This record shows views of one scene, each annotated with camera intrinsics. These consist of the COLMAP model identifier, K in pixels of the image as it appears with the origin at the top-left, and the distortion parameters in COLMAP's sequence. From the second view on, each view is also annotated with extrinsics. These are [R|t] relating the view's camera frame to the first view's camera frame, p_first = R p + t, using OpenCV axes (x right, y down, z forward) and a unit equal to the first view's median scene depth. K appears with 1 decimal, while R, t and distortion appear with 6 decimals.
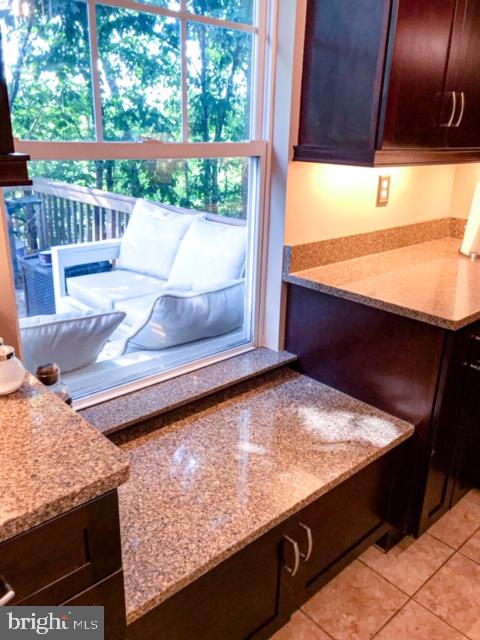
lens RADIAL K [[519.0, 0, 240.0], [0, 519.0, 320.0], [0, 0, 1]] dist [-0.003945, -0.002856]
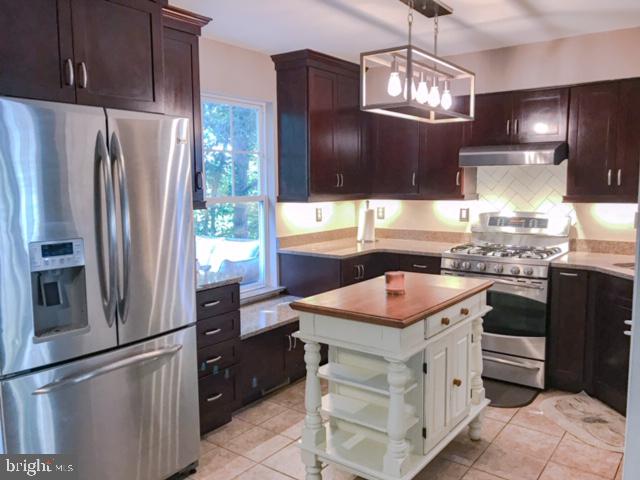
lens RADIAL K [[526.4, 0, 320.0], [0, 526.4, 240.0], [0, 0, 1]] dist [0.002648, 0.000112]
pose [[0.980770, -0.052029, 0.188107, -0.150098], [0.095838, 0.967994, -0.231952, 0.392571], [-0.170018, 0.245520, 0.954366, -1.156344]]
